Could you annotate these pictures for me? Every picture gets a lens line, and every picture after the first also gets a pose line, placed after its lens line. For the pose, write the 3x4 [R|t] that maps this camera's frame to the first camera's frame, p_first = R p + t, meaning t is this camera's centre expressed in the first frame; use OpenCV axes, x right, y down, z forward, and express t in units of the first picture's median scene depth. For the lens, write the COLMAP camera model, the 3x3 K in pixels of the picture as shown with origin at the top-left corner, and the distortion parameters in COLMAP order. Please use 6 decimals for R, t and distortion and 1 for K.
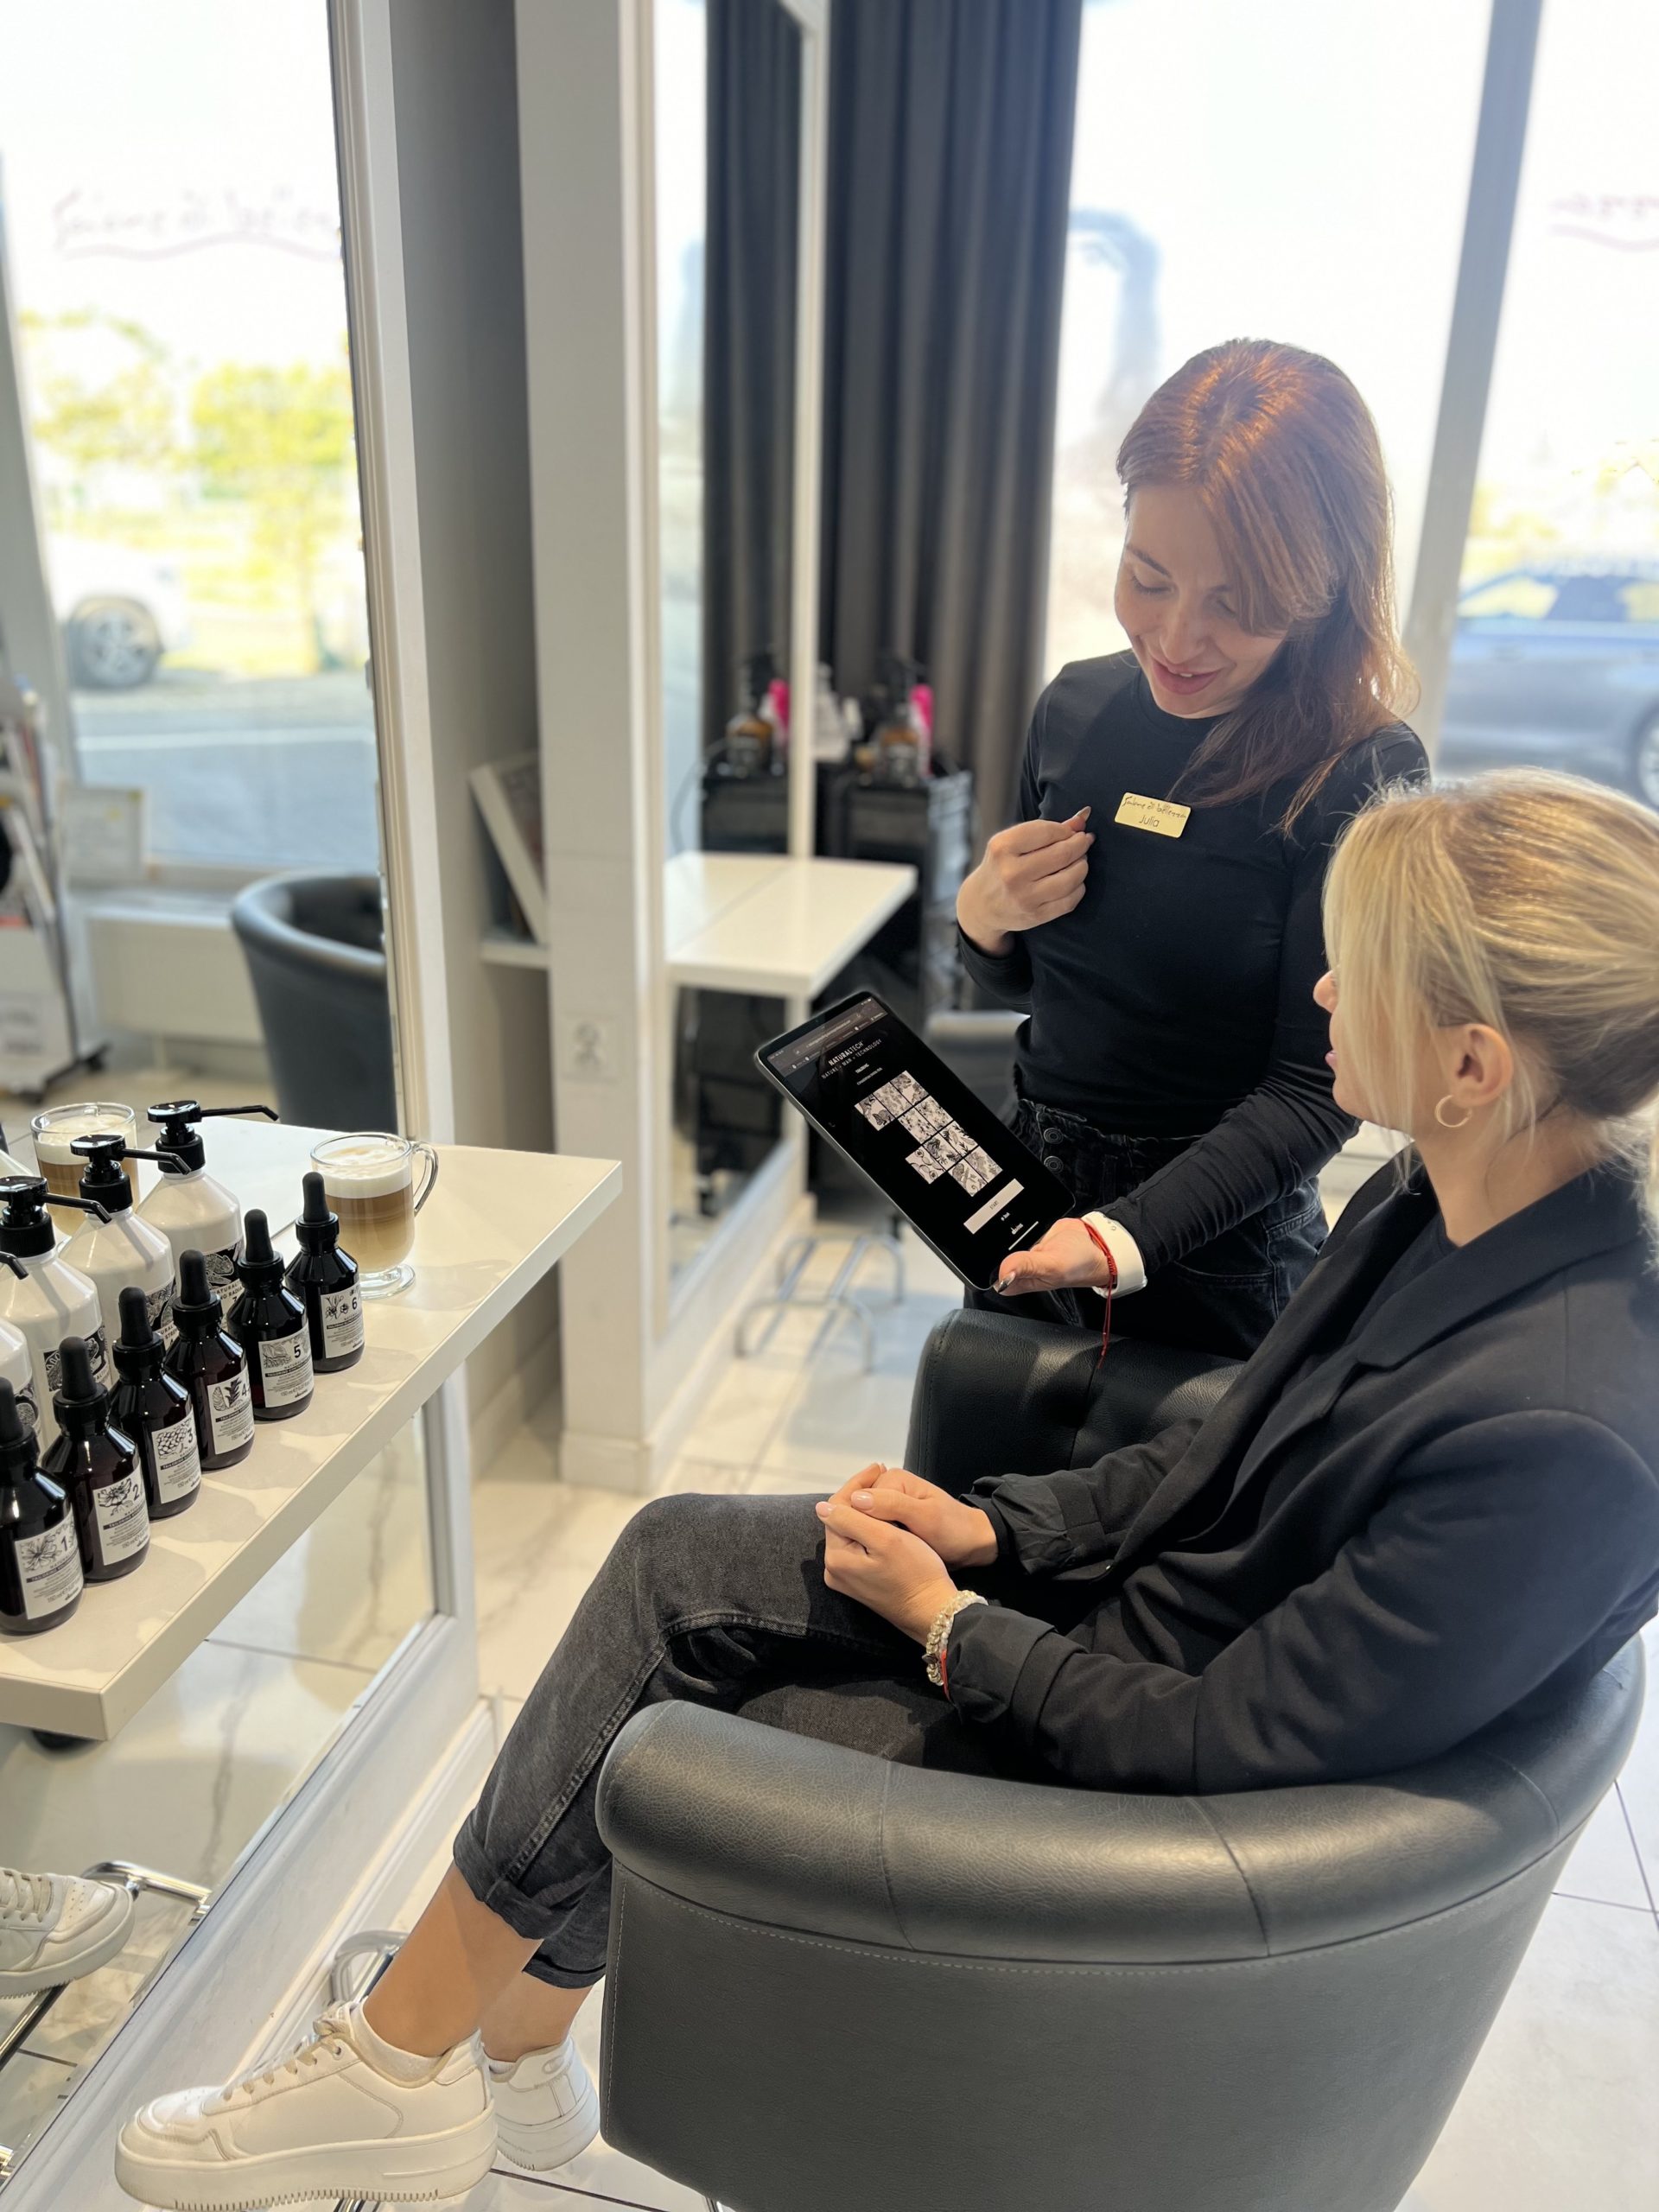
lens RADIAL K [[1636.5, 0, 829.9], [0, 1636.5, 1108.2], [0, 0, 1]] dist [0.033694, -0.002403]
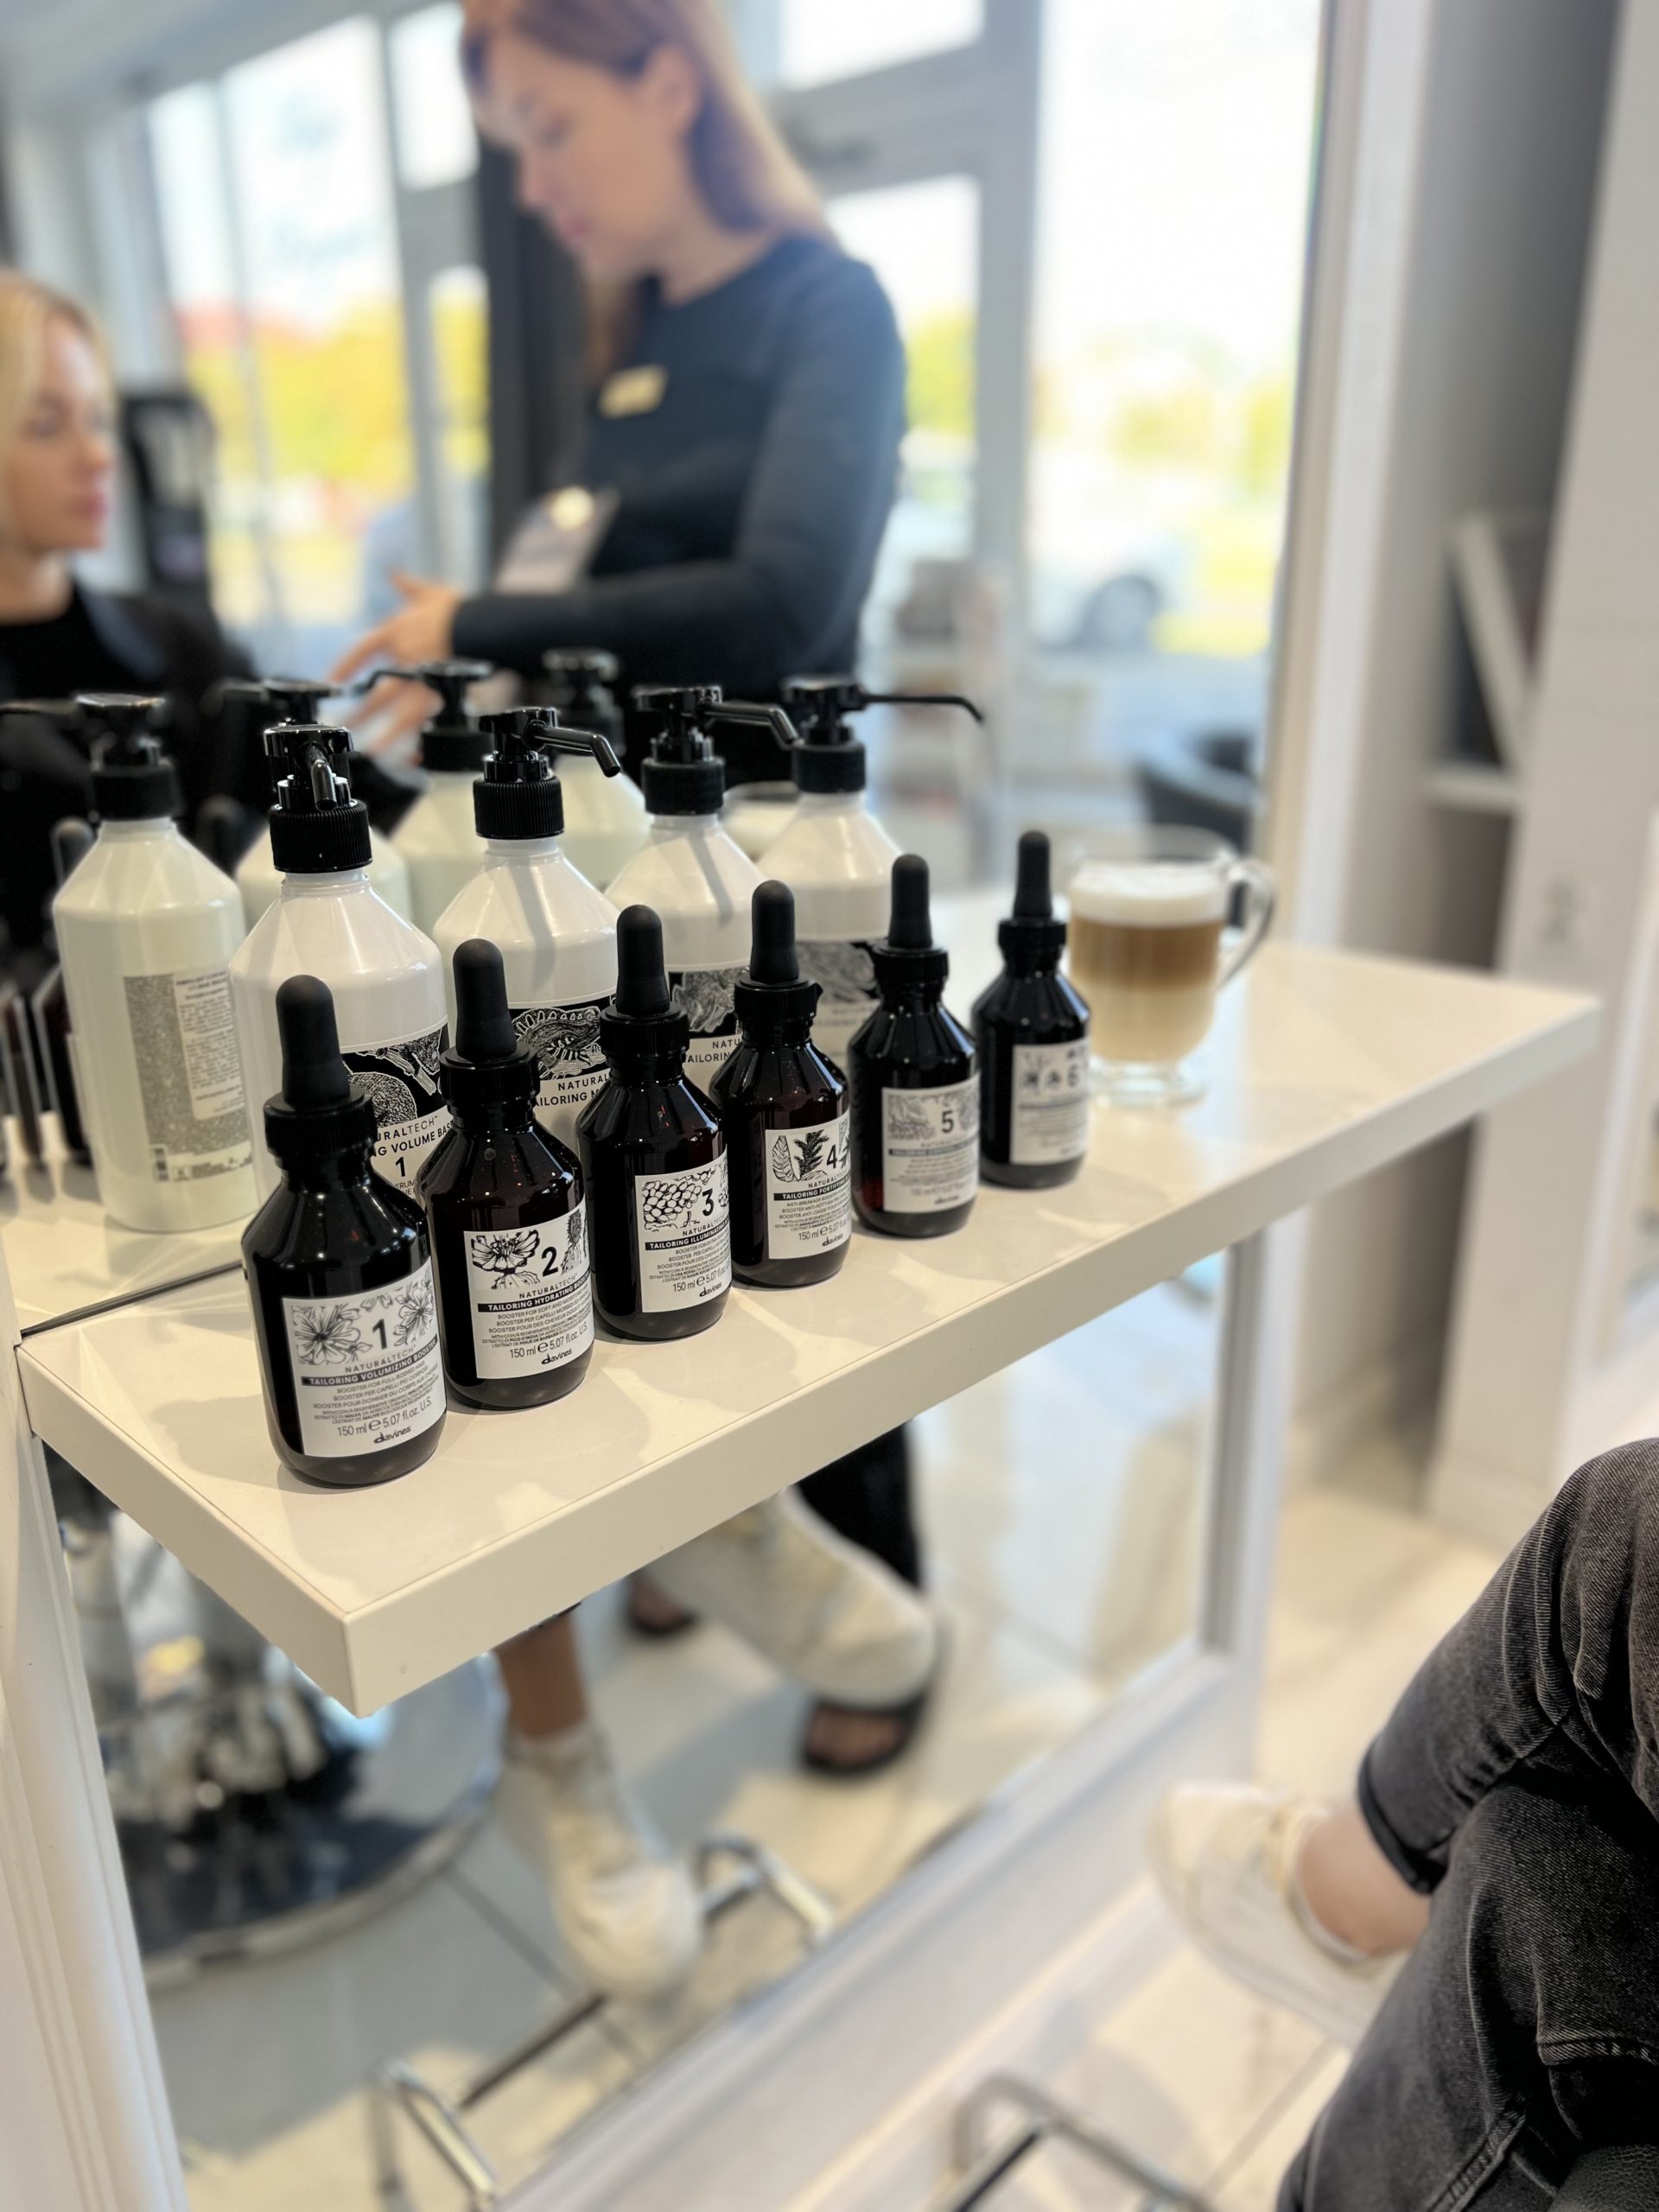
lens RADIAL K [[1636.5, 0, 830.4], [0, 1636.5, 1103.3], [0, 0, 1]] dist [0.033694, -0.002403]
pose [[0.841727, 0.143678, -0.520435, -0.068586], [-0.146905, 0.988520, 0.035306, 0.126761], [0.519533, 0.046737, 0.853171, 0.499409]]
